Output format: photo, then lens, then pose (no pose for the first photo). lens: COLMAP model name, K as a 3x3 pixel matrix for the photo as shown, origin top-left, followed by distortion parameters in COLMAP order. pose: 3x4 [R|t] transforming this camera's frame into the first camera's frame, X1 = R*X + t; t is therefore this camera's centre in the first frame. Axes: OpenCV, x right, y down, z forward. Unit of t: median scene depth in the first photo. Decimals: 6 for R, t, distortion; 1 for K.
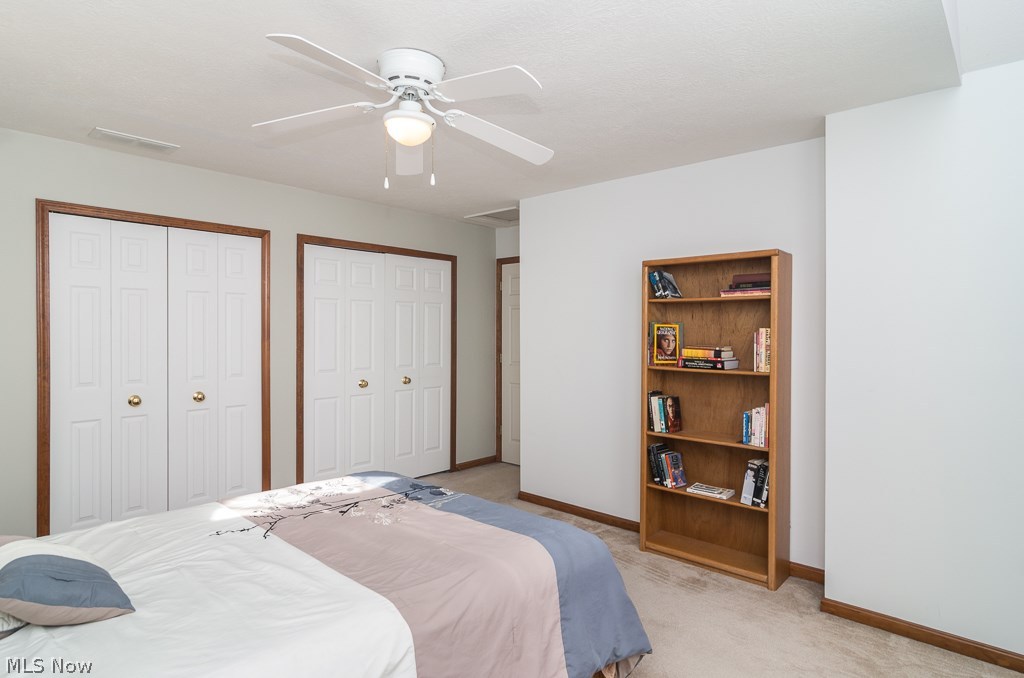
lens RADIAL K [[559.3, 0, 513.6], [0, 559.3, 337.1], [0, 0, 1]] dist [-0.002015, -0.001099]
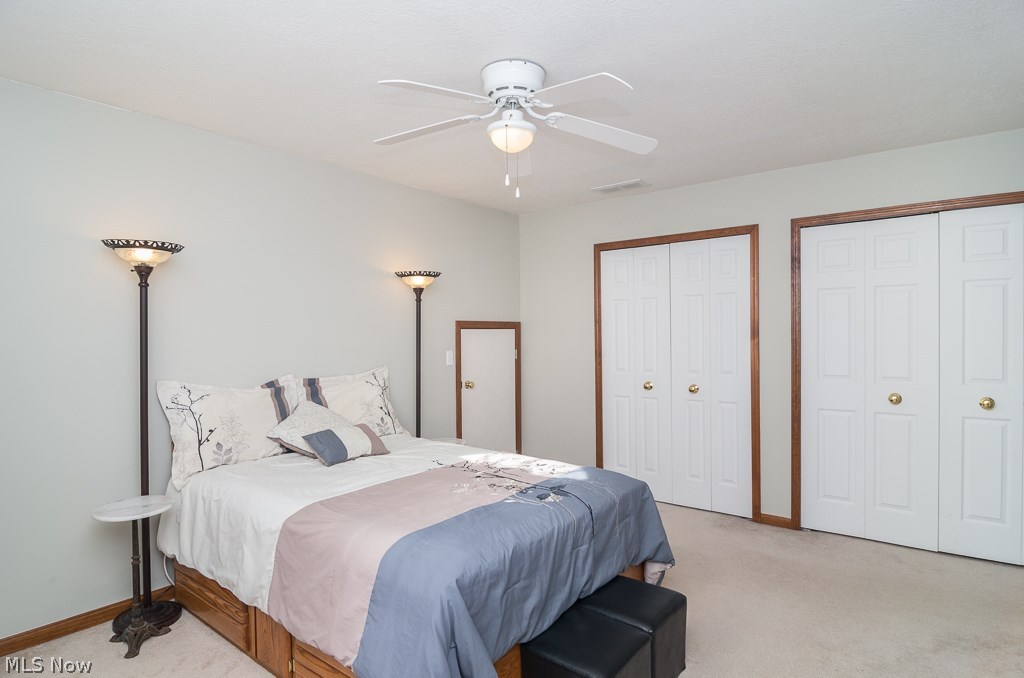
lens RADIAL K [[574.0, 0, 532.2], [0, 574.0, 336.9], [0, 0, 1]] dist [0.045437, -0.000725]
pose [[0.071449, 0.010158, -0.997392, 0.834837], [0.002567, 0.999943, 0.010368, -0.013999], [0.997441, -0.003301, 0.071419, 0.860611]]
